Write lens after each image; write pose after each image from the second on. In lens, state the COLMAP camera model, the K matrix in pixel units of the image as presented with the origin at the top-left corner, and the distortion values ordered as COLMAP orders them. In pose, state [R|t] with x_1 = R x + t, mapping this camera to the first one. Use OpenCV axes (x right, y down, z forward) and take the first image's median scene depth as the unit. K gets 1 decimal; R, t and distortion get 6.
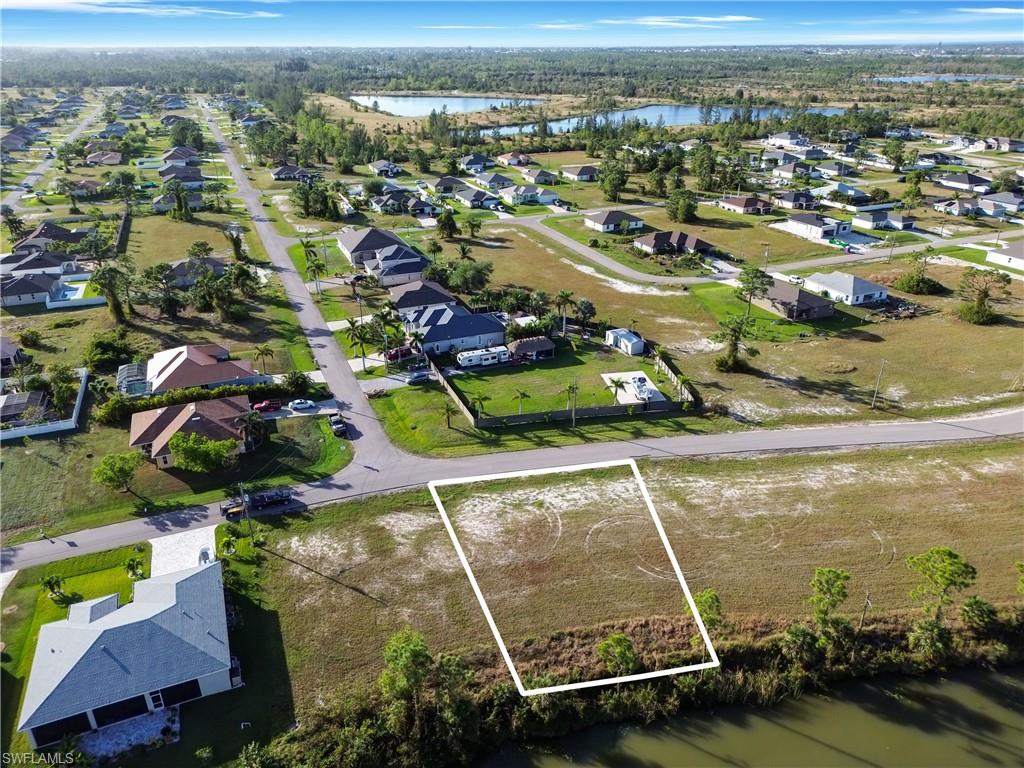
lens RADIAL K [[717.1, 0, 512.0], [0, 717.1, 384.0], [0, 0, 1]] dist [0.082911, -0.106778]
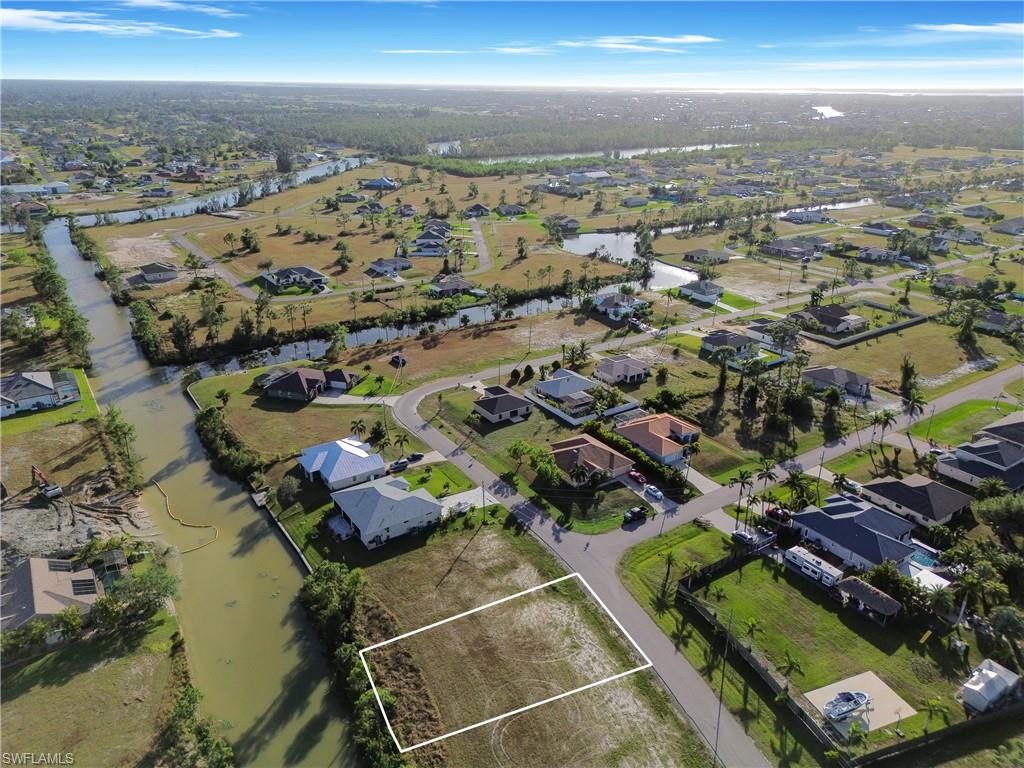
lens RADIAL K [[717.1, 0, 512.0], [0, 717.1, 384.0], [0, 0, 1]] dist [0.082911, -0.106778]
pose [[0.192798, 0.382564, -0.903589, 0.889696], [-0.431568, 0.860077, 0.272059, -0.454455], [0.881237, 0.337508, 0.330924, 0.395976]]
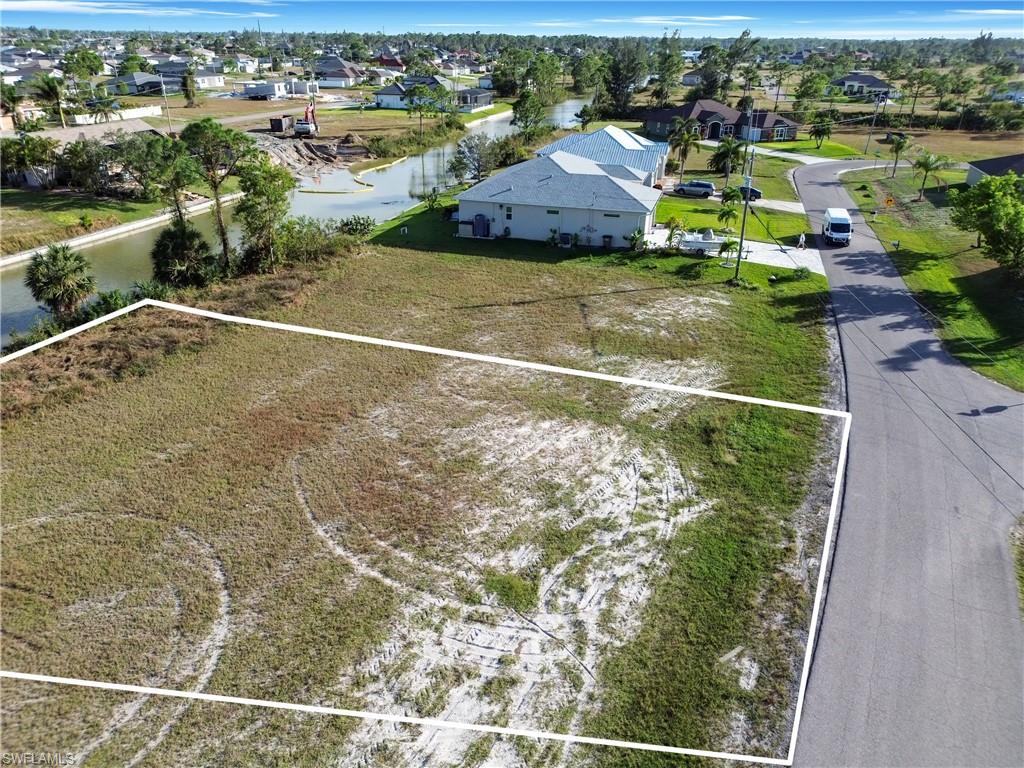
lens RADIAL K [[717.1, 0, 512.0], [0, 717.1, 384.0], [0, 0, 1]] dist [0.082911, -0.106778]
pose [[-0.638587, 0.328946, -0.695702, 0.180441], [-0.338191, 0.692100, 0.637670, -0.030428], [0.691254, 0.642489, -0.330720, 1.033431]]
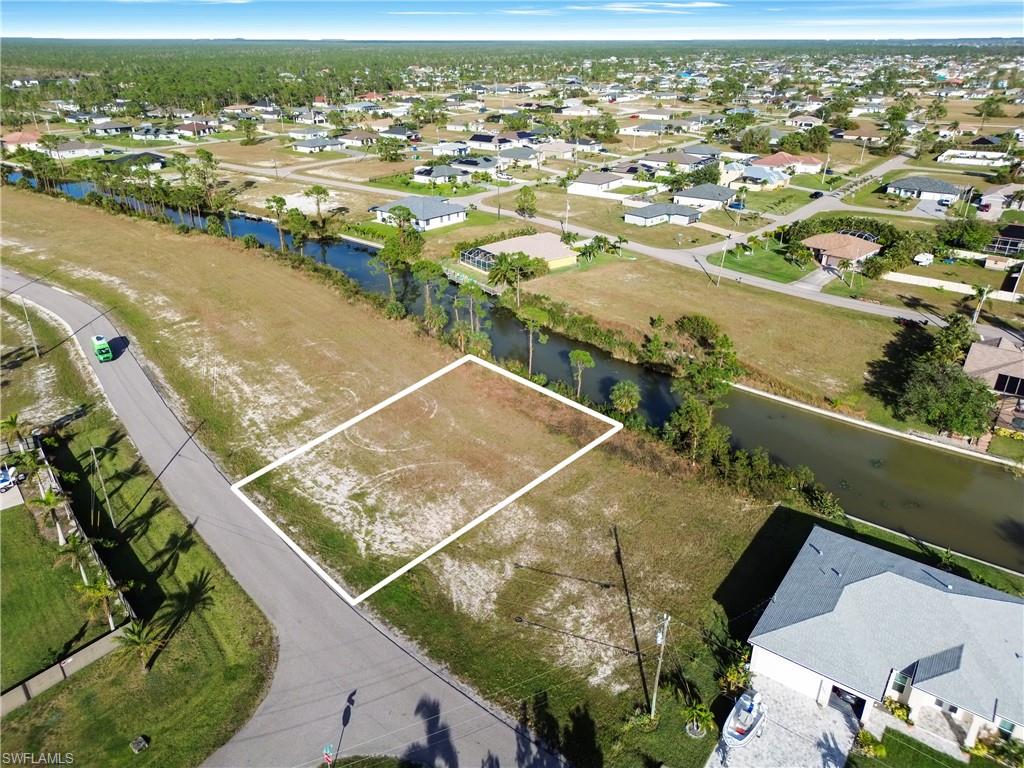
lens RADIAL K [[735.3, 0, 512.5], [0, 735.3, 355.6], [0, 0, 1]] dist [0.034305, -0.004450]
pose [[-0.503608, -0.340450, 0.794023, -0.605343], [0.371825, 0.744190, 0.554912, -0.310419], [-0.779824, 0.574696, -0.248192, 0.979543]]
